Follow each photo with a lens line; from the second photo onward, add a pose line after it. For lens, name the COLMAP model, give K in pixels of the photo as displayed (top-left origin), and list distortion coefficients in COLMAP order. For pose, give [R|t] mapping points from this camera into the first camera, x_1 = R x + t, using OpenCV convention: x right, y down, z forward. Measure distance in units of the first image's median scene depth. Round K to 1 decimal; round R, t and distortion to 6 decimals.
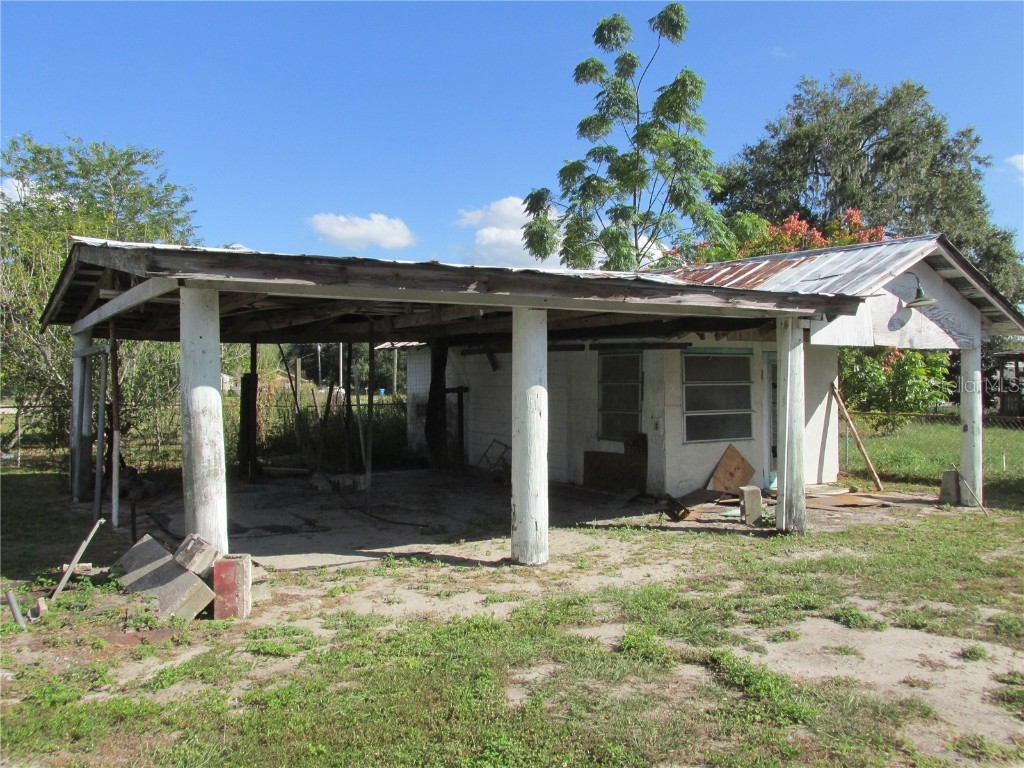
lens RADIAL K [[856.1, 0, 512.0], [0, 856.1, 384.0], [0, 0, 1]] dist [-0.039190, -0.003050]
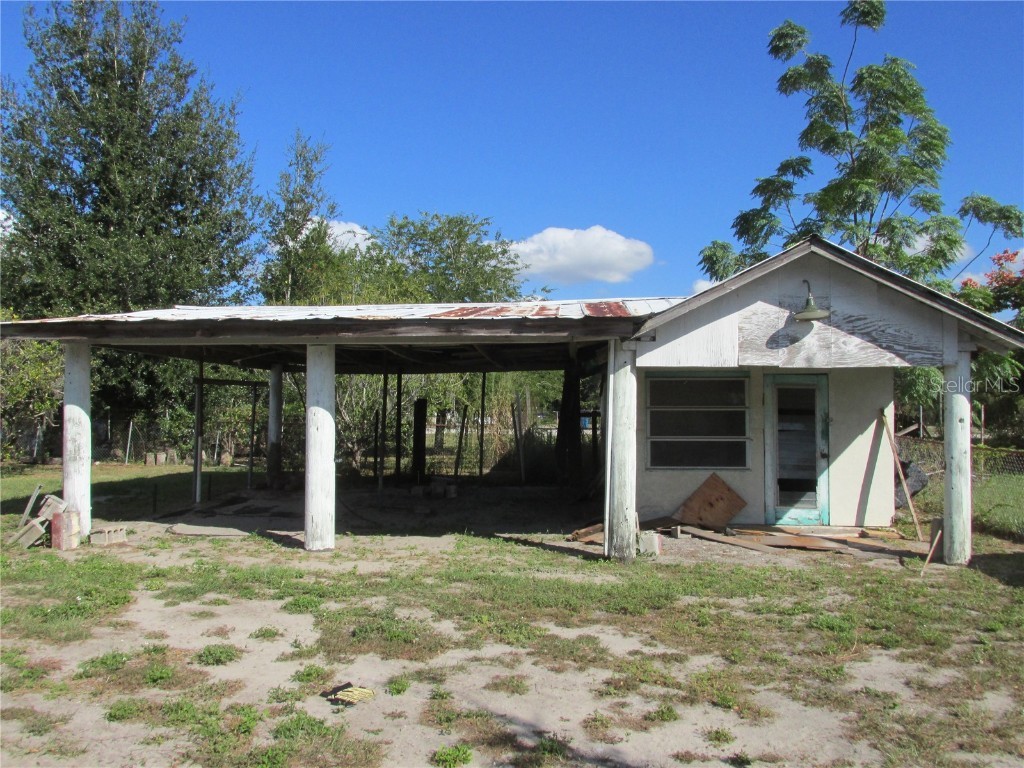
lens RADIAL K [[856.1, 0, 512.0], [0, 856.1, 384.0], [0, 0, 1]] dist [-0.039190, -0.003050]
pose [[0.807774, -0.011111, -0.589387, 0.703101], [-0.008584, 0.999495, -0.030608, 0.003566], [0.589430, 0.029784, 0.807271, 0.114881]]
